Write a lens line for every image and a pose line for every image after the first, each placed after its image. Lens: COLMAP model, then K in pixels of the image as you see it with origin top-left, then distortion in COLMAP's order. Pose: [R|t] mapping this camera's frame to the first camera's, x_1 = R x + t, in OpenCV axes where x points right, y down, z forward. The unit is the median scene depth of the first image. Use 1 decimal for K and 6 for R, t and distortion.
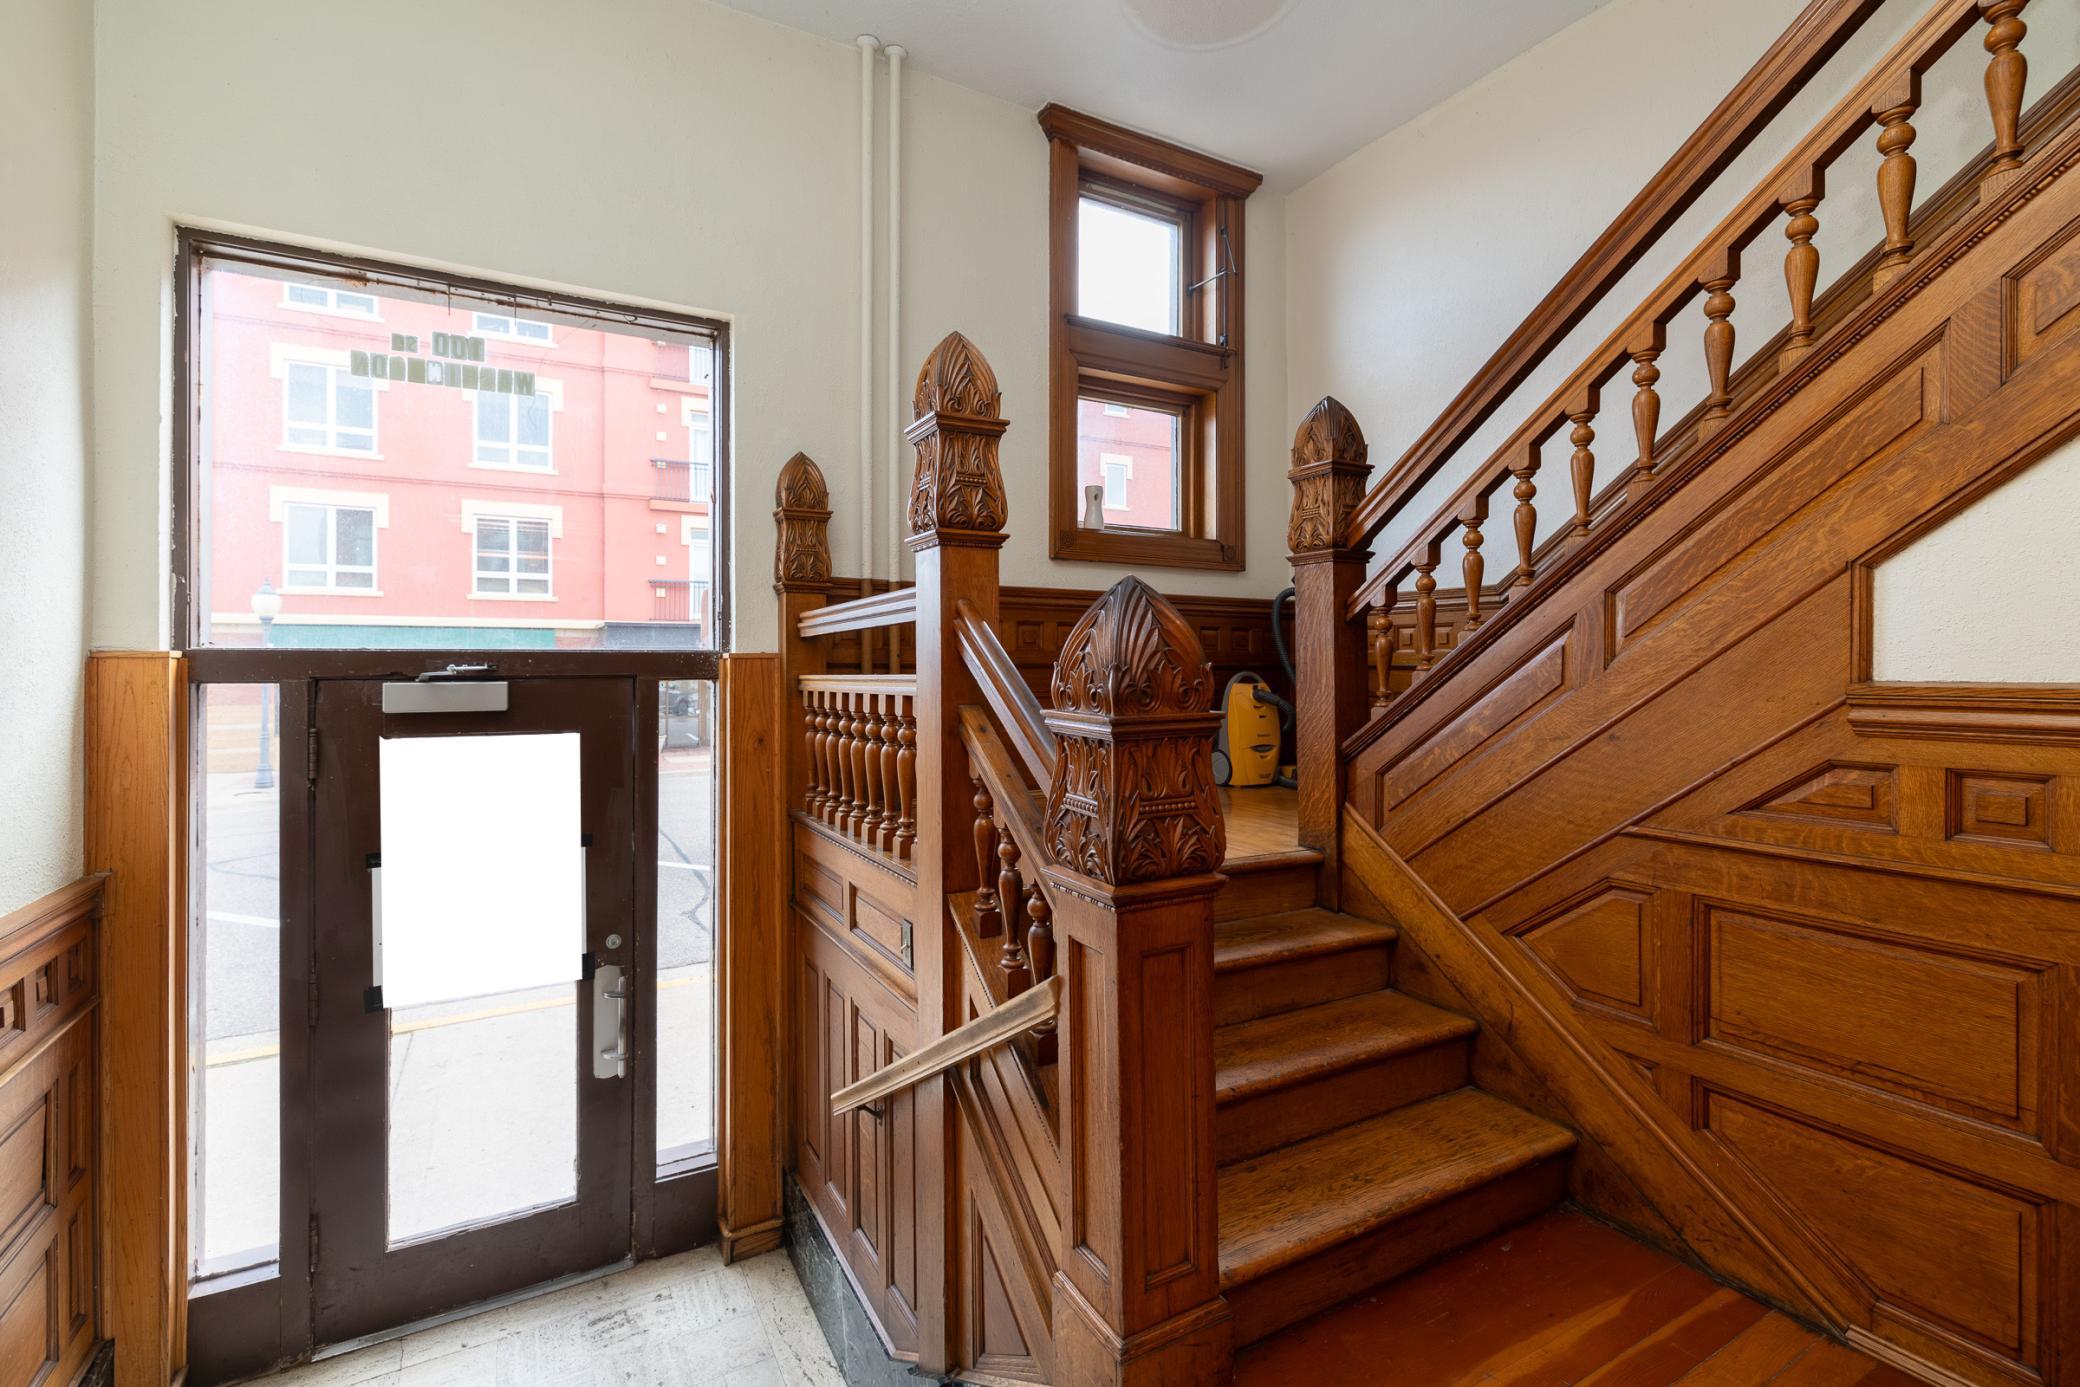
lens RADIAL K [[920.9, 0, 1045.5], [0, 920.9, 692.9], [0, 0, 1]] dist [0.000403, -0.000982]
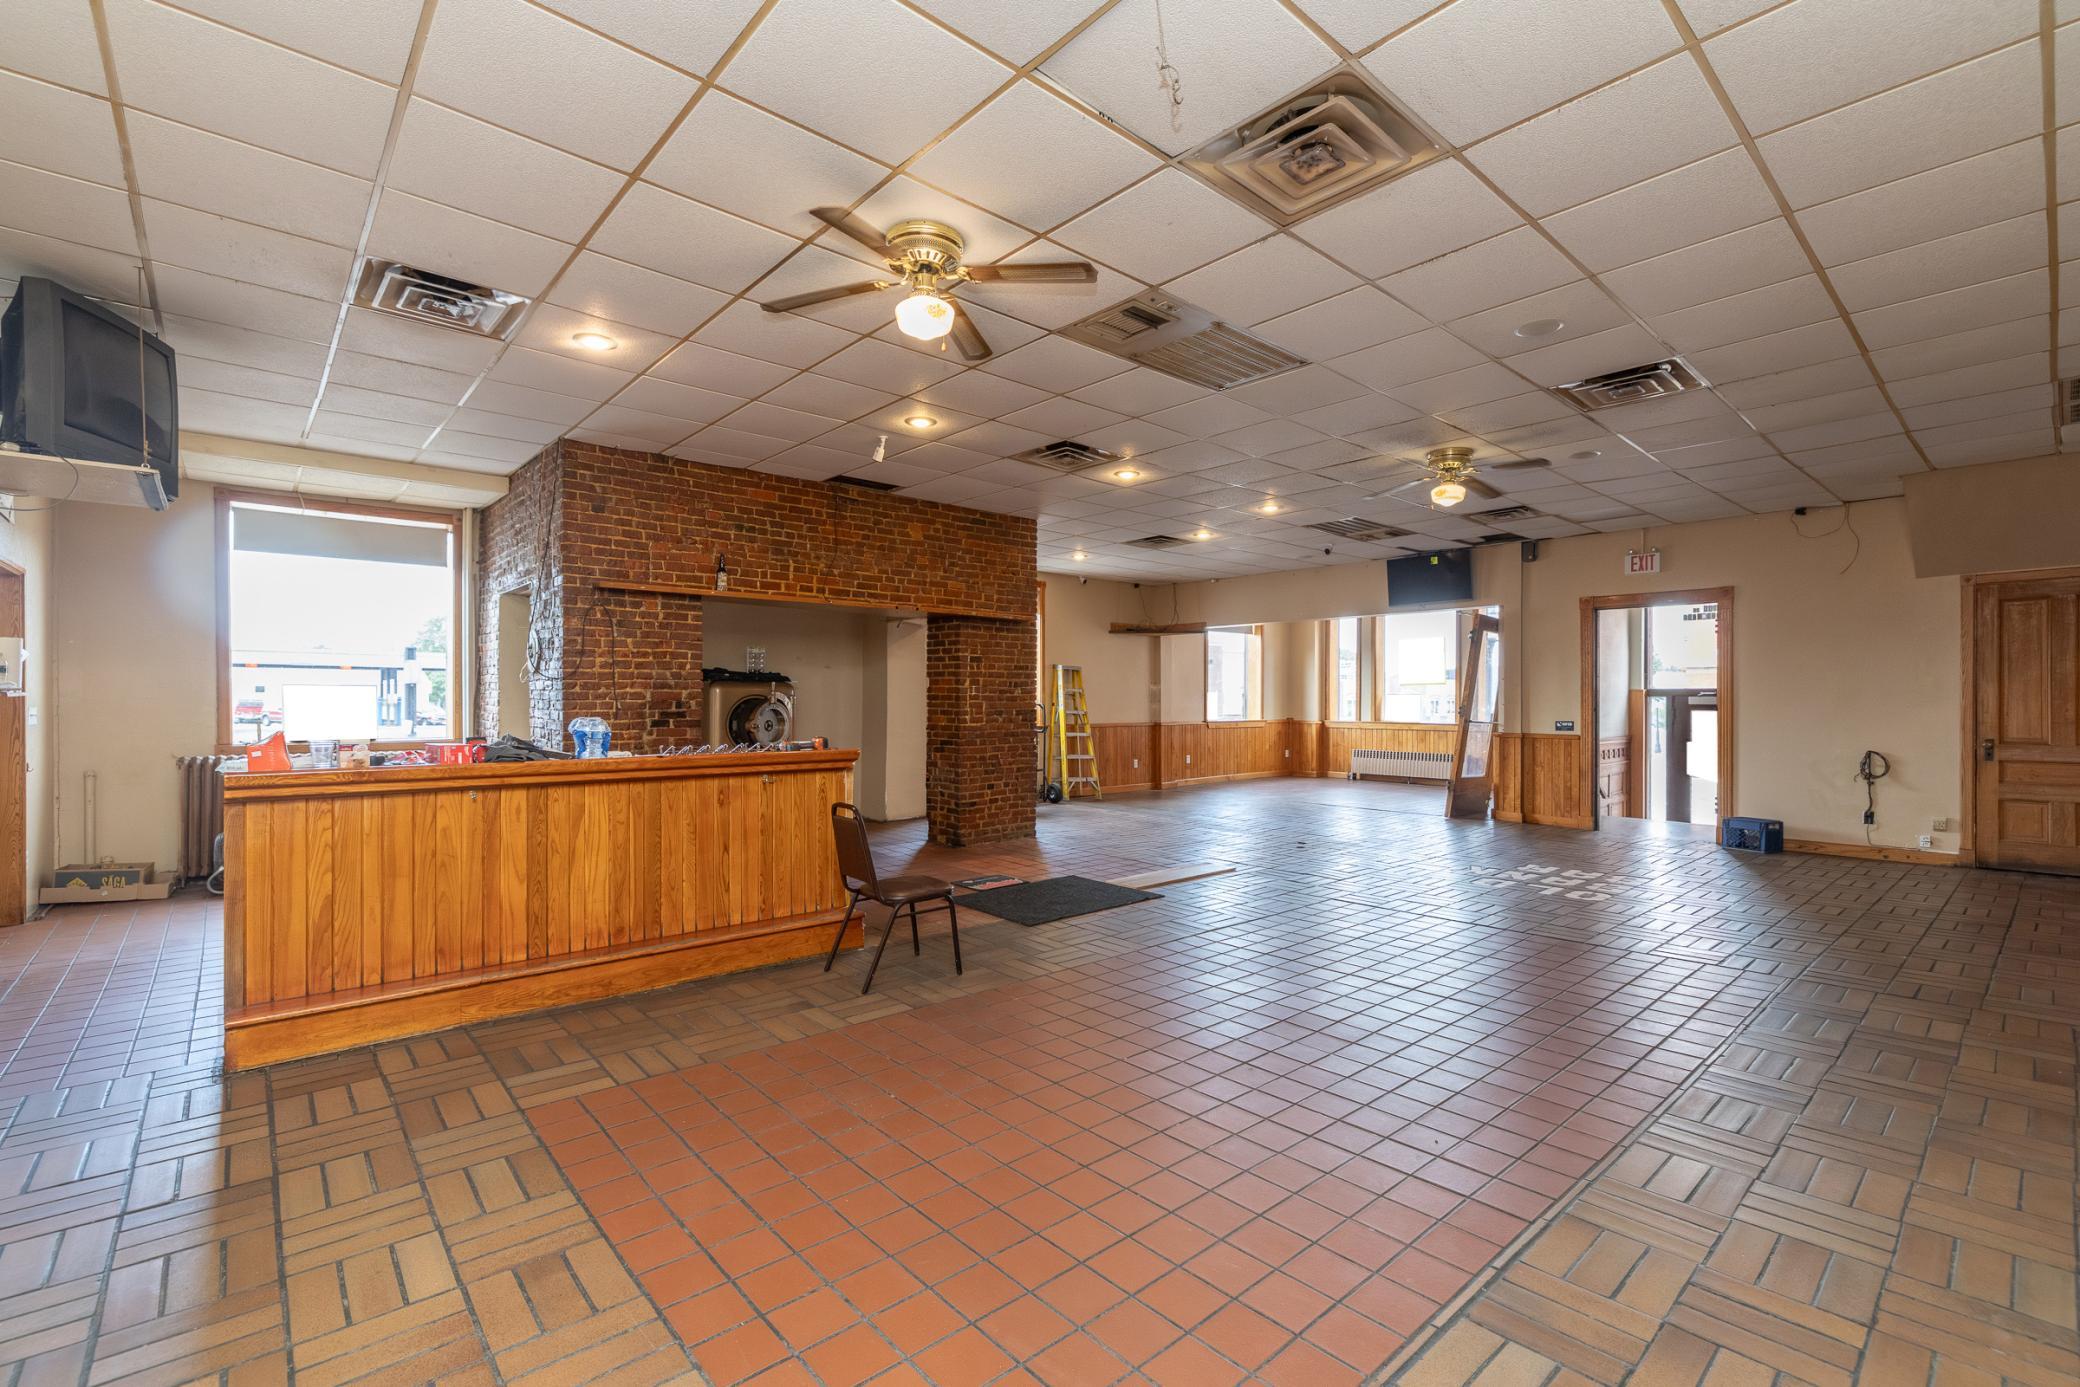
lens RADIAL K [[920.9, 0, 998.8], [0, 920.9, 704.1], [0, 0, 1]] dist [0.000403, -0.000982]
pose [[0.234203, 0.012567, -0.972106, 2.676307], [0.004815, 0.999889, 0.014086, -0.050071], [0.972176, -0.007980, 0.234117, -3.103815]]
